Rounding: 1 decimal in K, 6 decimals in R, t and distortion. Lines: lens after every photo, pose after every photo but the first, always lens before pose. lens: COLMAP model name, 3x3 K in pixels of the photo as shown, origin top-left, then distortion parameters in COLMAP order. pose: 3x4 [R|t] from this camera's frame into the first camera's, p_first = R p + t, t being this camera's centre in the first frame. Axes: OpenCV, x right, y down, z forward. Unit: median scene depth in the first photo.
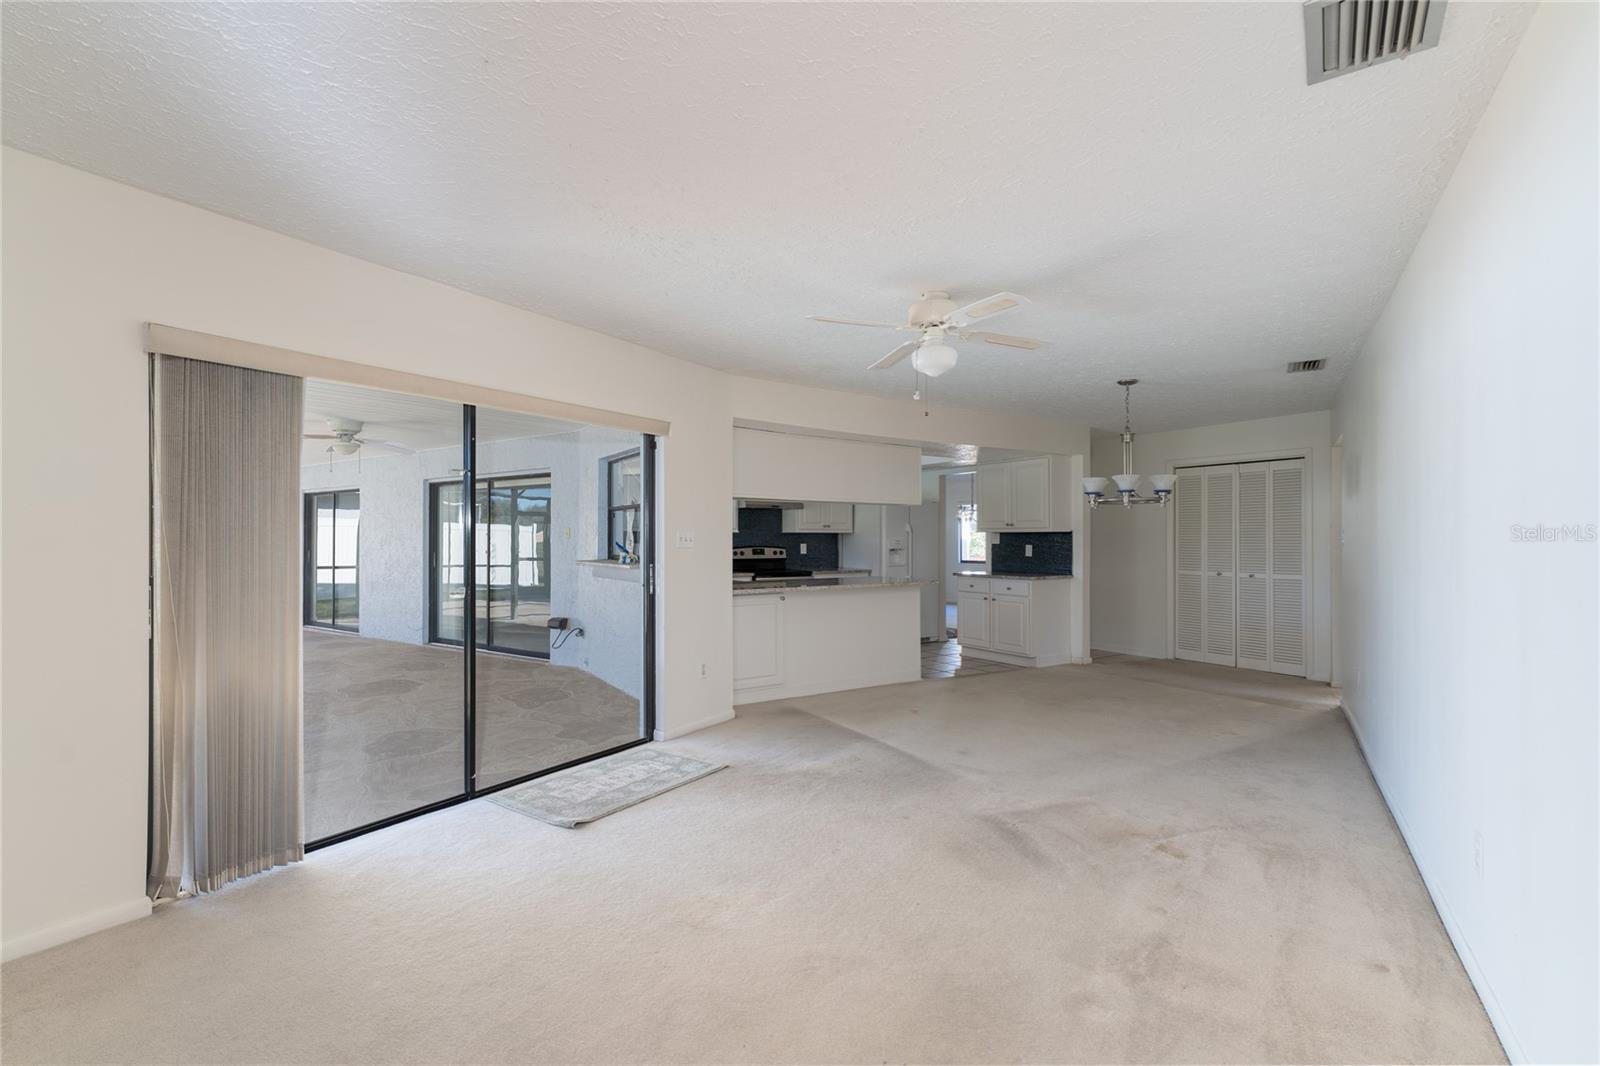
lens RADIAL K [[725.5, 0, 792.5], [0, 725.5, 544.1], [0, 0, 1]] dist [0.001474, 0.000261]
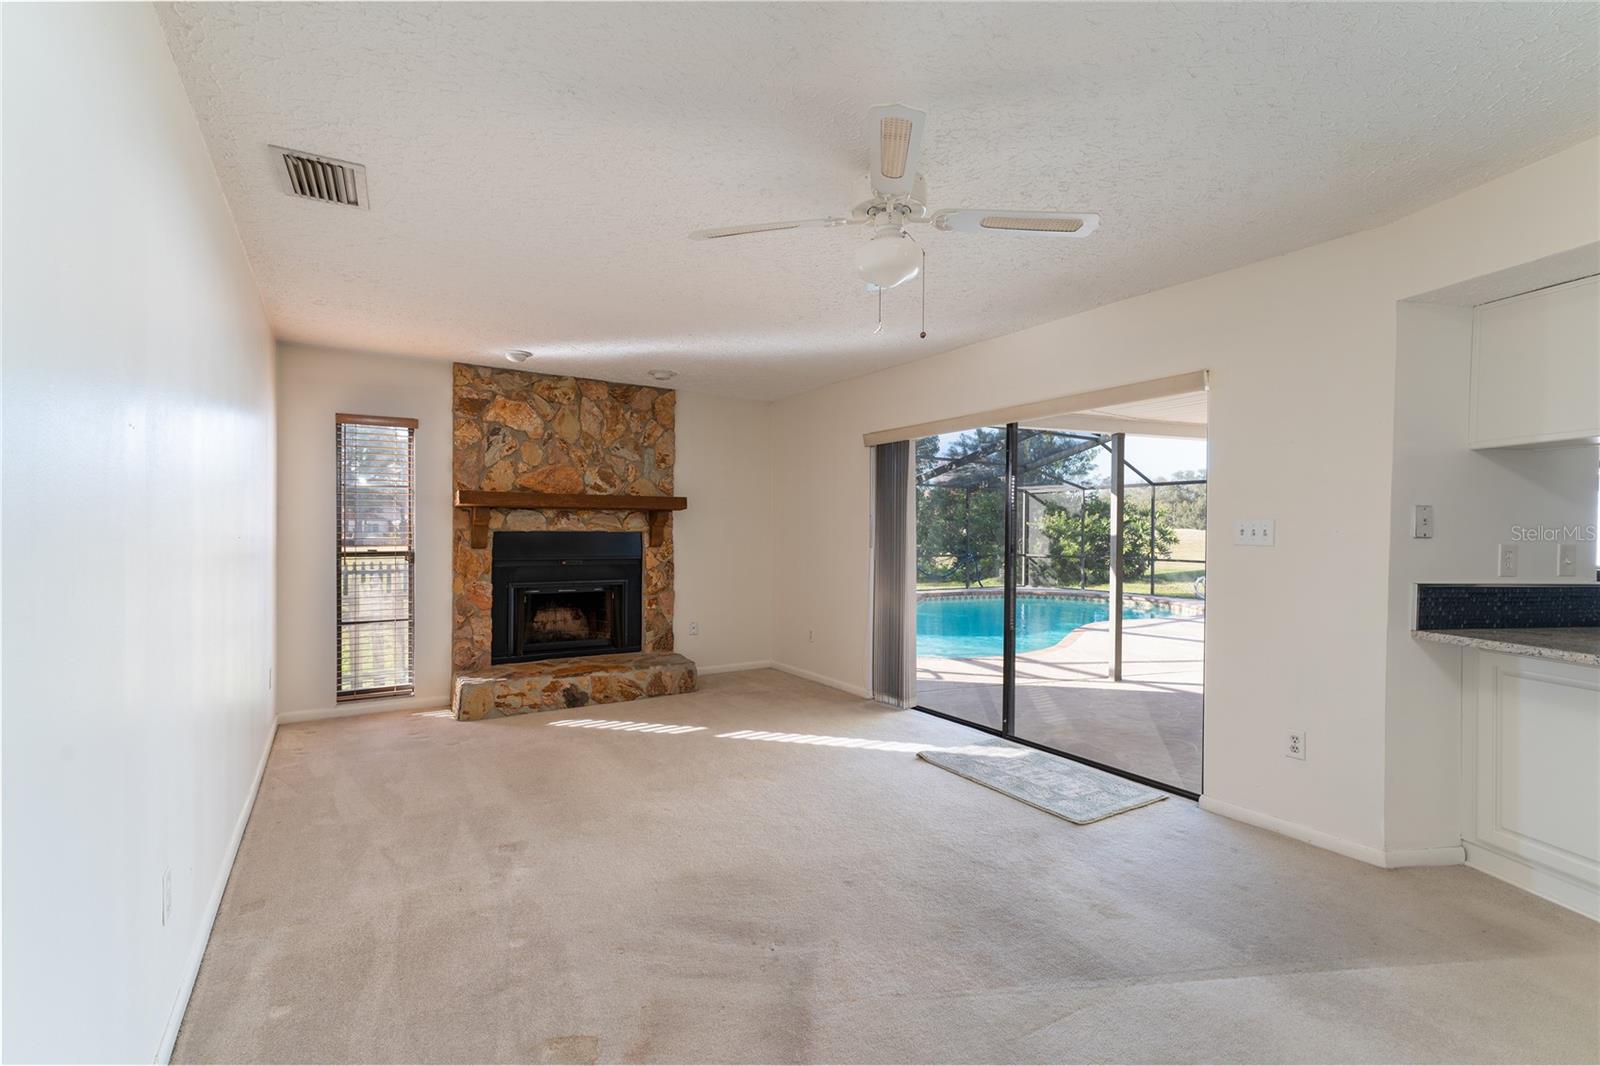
lens RADIAL K [[716.0, 0, 814.2], [0, 716.0, 534.0], [0, 0, 1]] dist [-0.004735, 0.000715]
pose [[-0.396732, 0.001187, -0.917934, 0.733997], [-0.012324, 0.999902, 0.006620, -0.005439], [0.917852, 0.013939, -0.396679, 1.054678]]
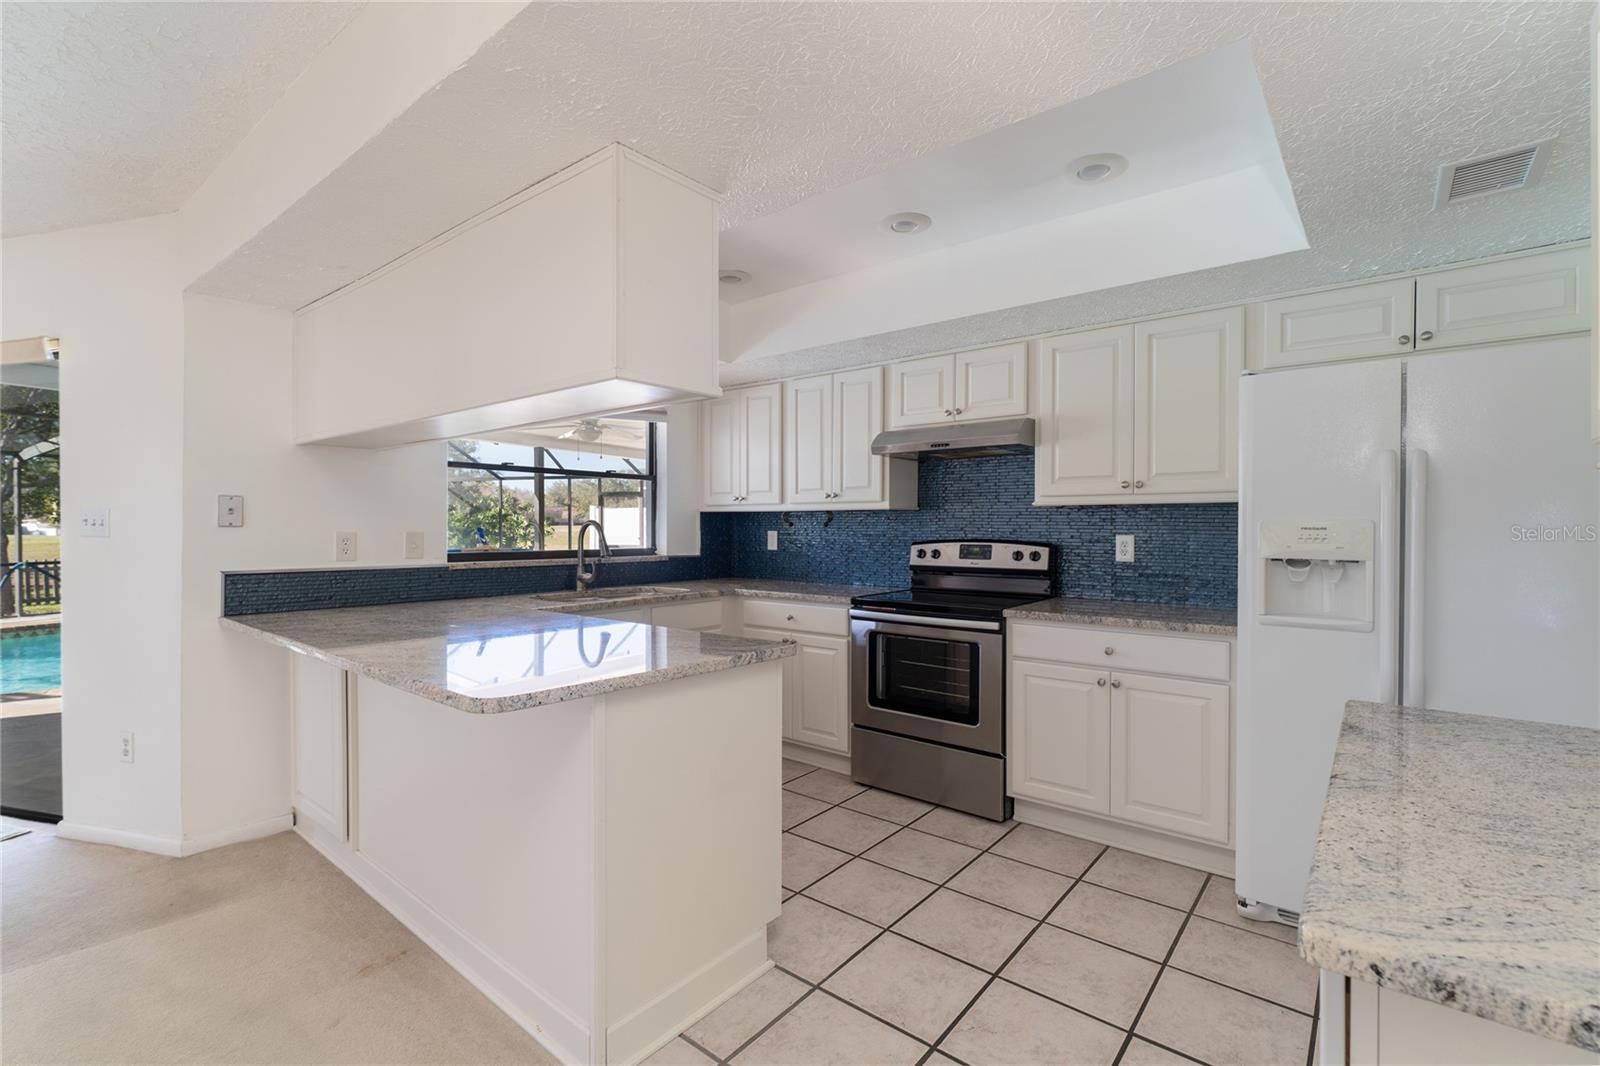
lens RADIAL K [[716.0, 0, 814.2], [0, 716.0, 534.0], [0, 0, 1]] dist [-0.004735, 0.000715]
pose [[0.311694, 0.008992, -0.950140, 0.723447], [-0.006820, 0.999951, 0.007226, -0.006249], [0.950158, 0.004228, 0.311740, 1.641924]]
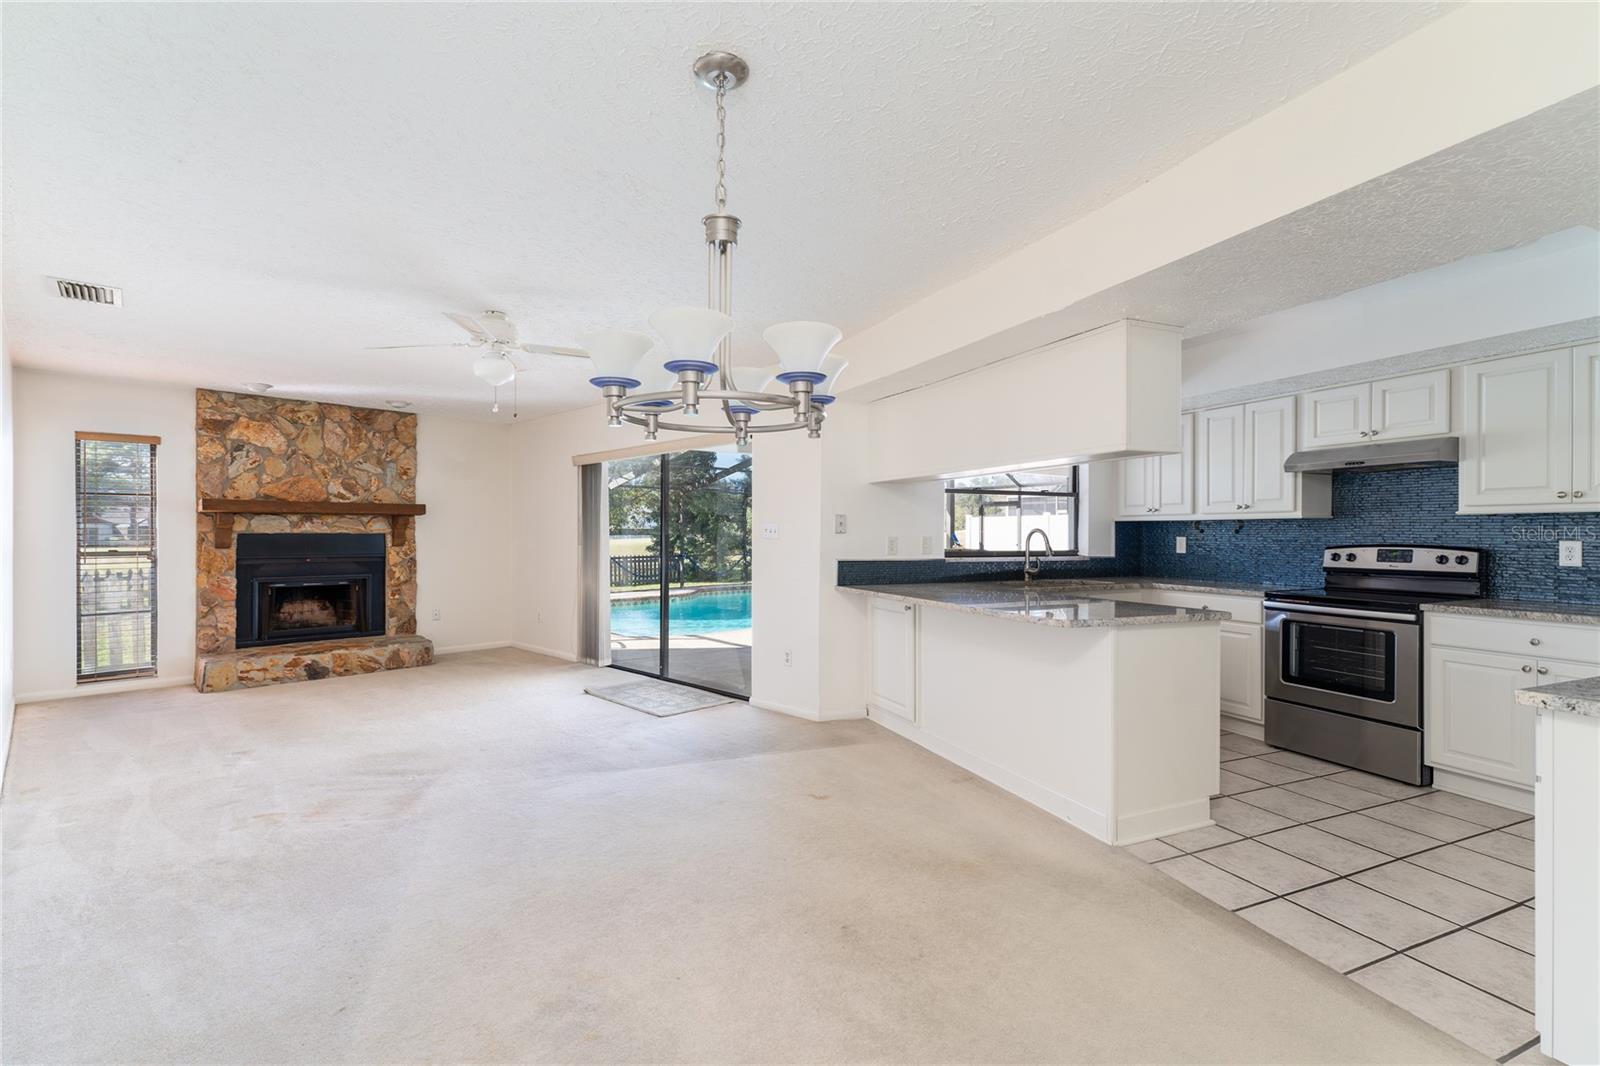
lens RADIAL K [[716.0, 0, 814.2], [0, 716.0, 534.0], [0, 0, 1]] dist [-0.004735, 0.000715]
pose [[-0.166896, -0.000207, -0.985974, 1.068636], [-0.007489, 0.999971, 0.001058, -0.004059], [0.985946, 0.007561, -0.166893, 1.472758]]
